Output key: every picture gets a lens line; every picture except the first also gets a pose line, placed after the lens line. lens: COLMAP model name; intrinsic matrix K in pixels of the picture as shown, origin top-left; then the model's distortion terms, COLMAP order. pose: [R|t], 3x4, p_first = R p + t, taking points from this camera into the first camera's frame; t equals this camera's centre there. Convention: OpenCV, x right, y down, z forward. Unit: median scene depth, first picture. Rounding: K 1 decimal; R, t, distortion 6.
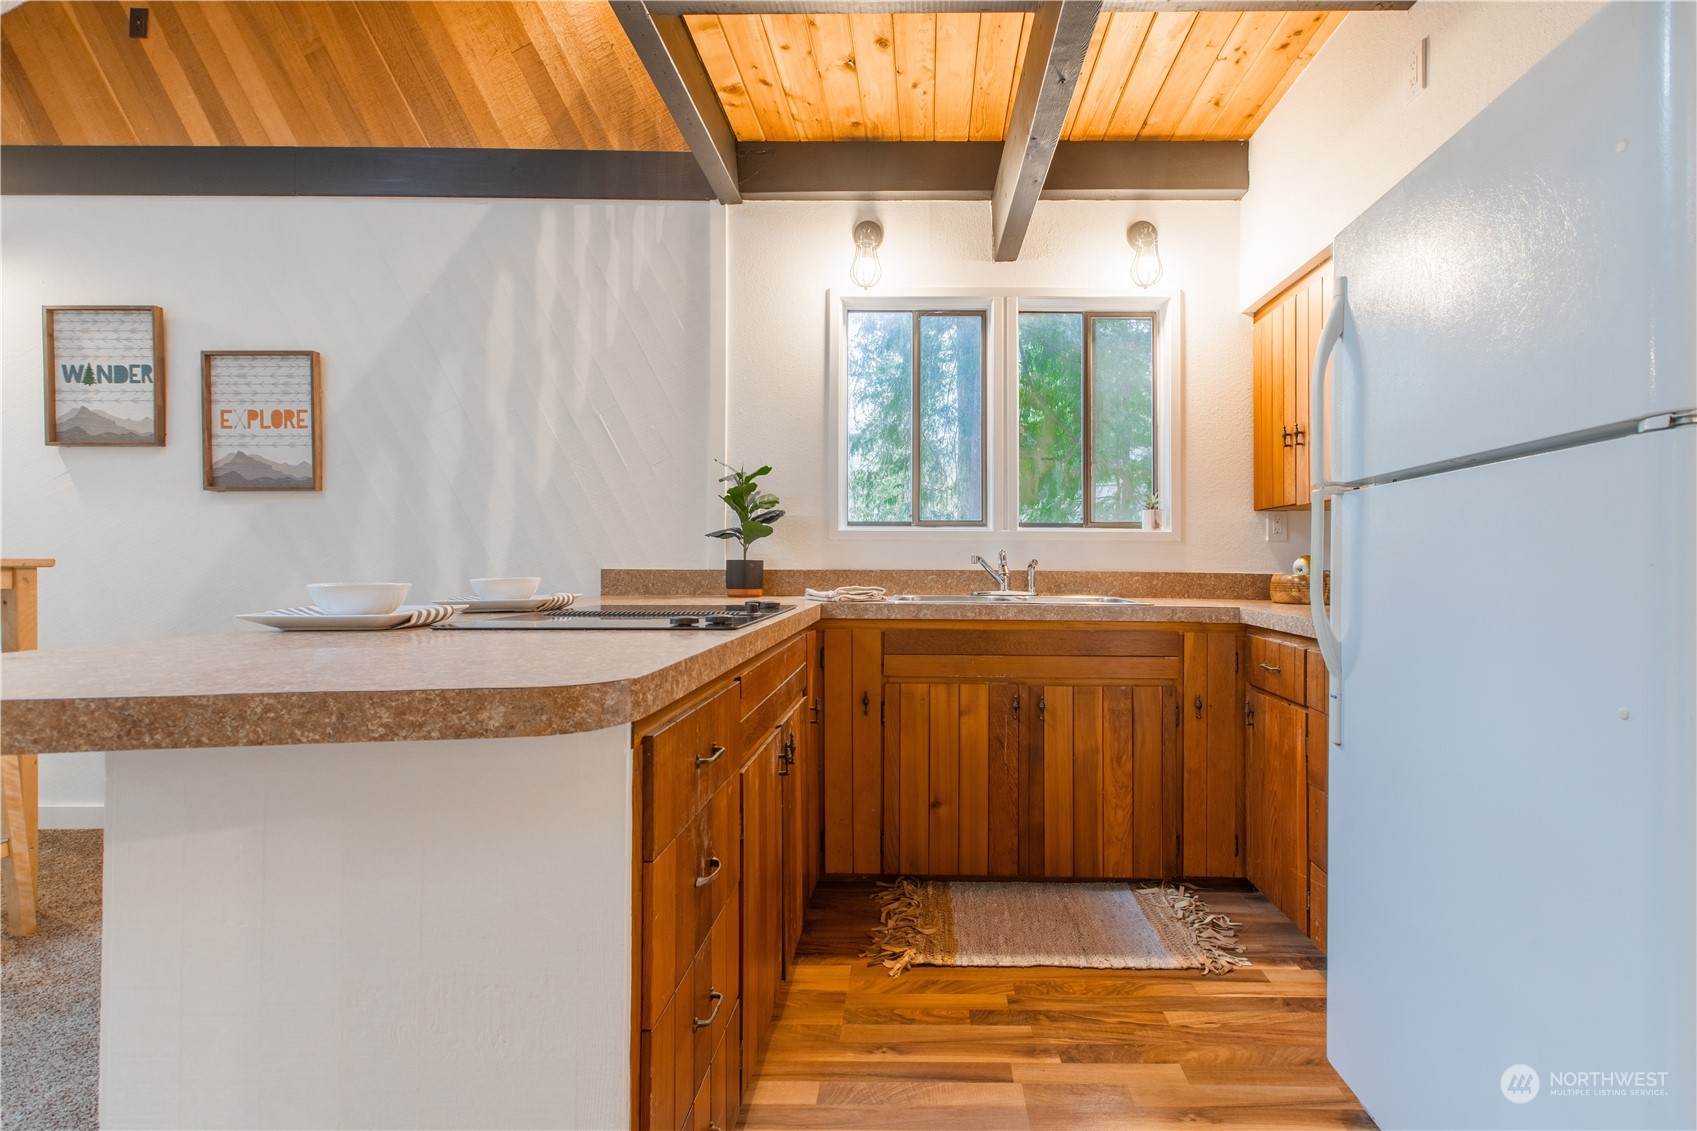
lens RADIAL K [[805.3, 0, 853.6], [0, 805.3, 569.2], [0, 0, 1]] dist [0.013388, 0.000244]
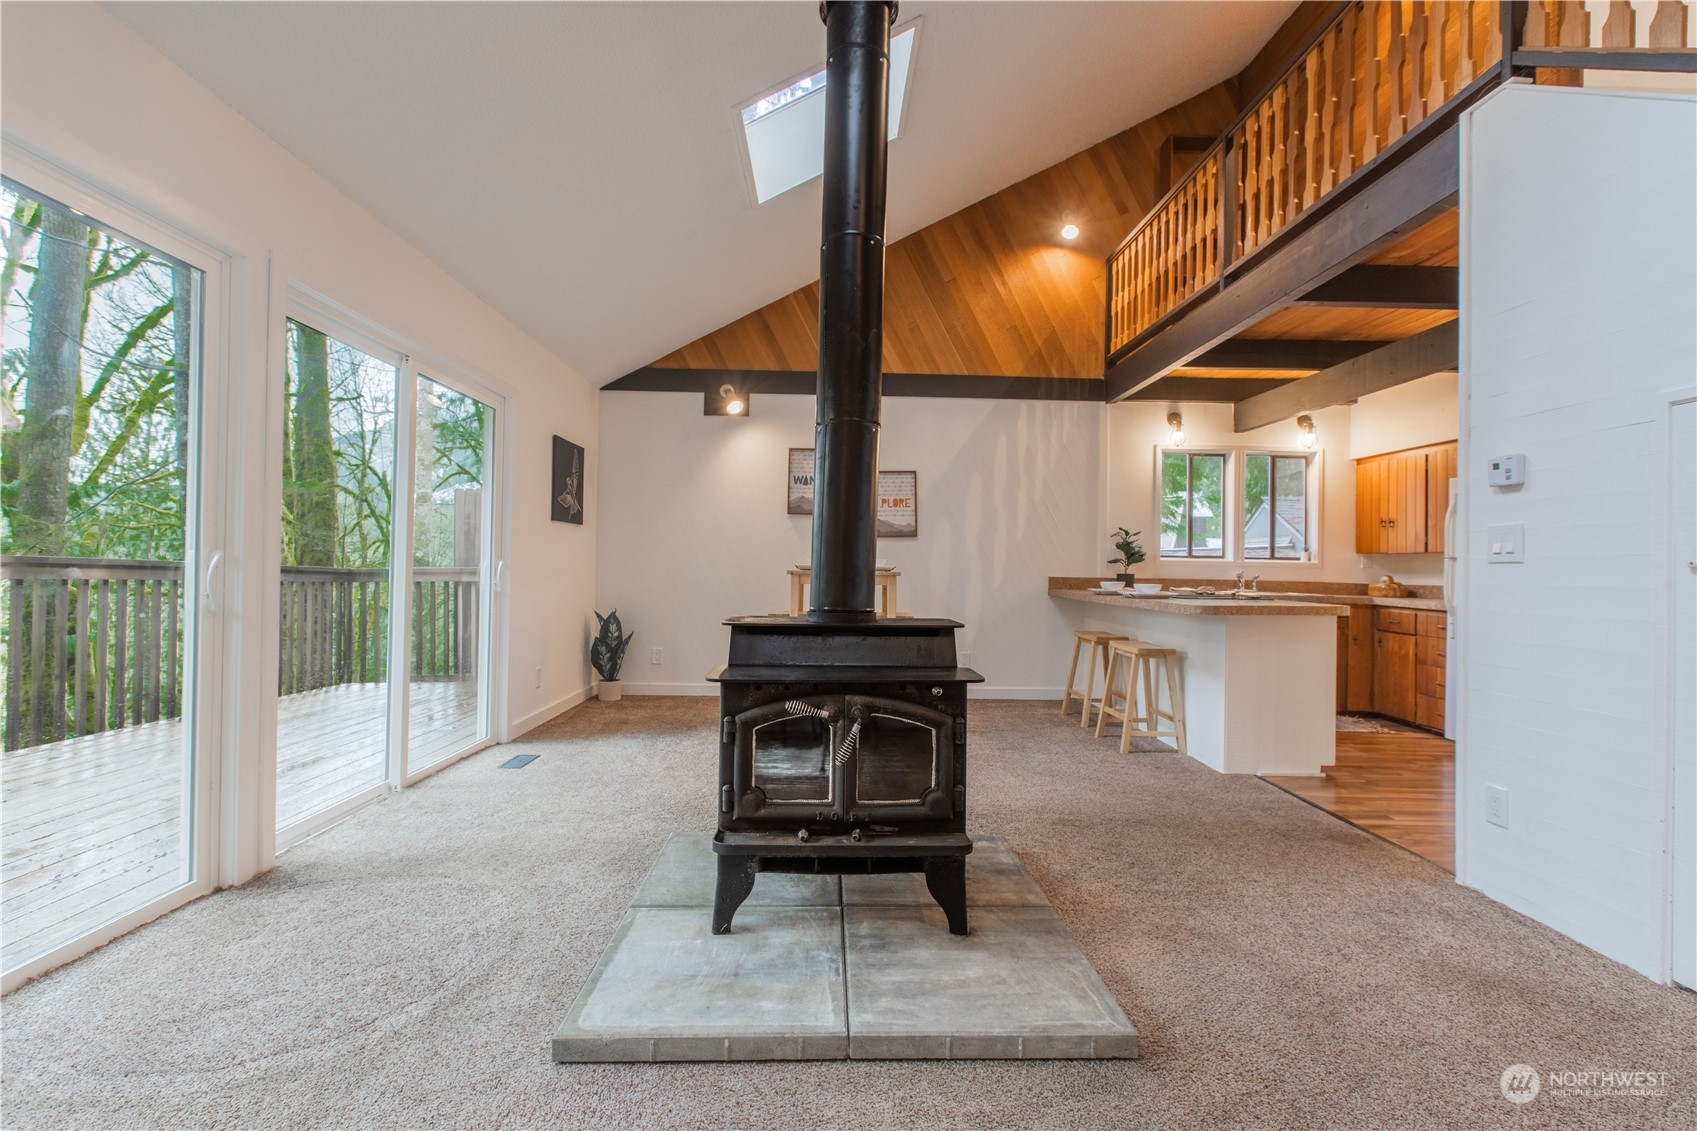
lens RADIAL K [[755.4, 0, 793.5], [0, 755.4, 564.6], [0, 0, 1]] dist [0.000731, -0.000238]
pose [[0.999724, 0.014267, 0.018666, -1.005612], [-0.014080, 0.999850, -0.010098, -0.002323], [-0.018808, 0.009832, 0.999775, -0.941795]]
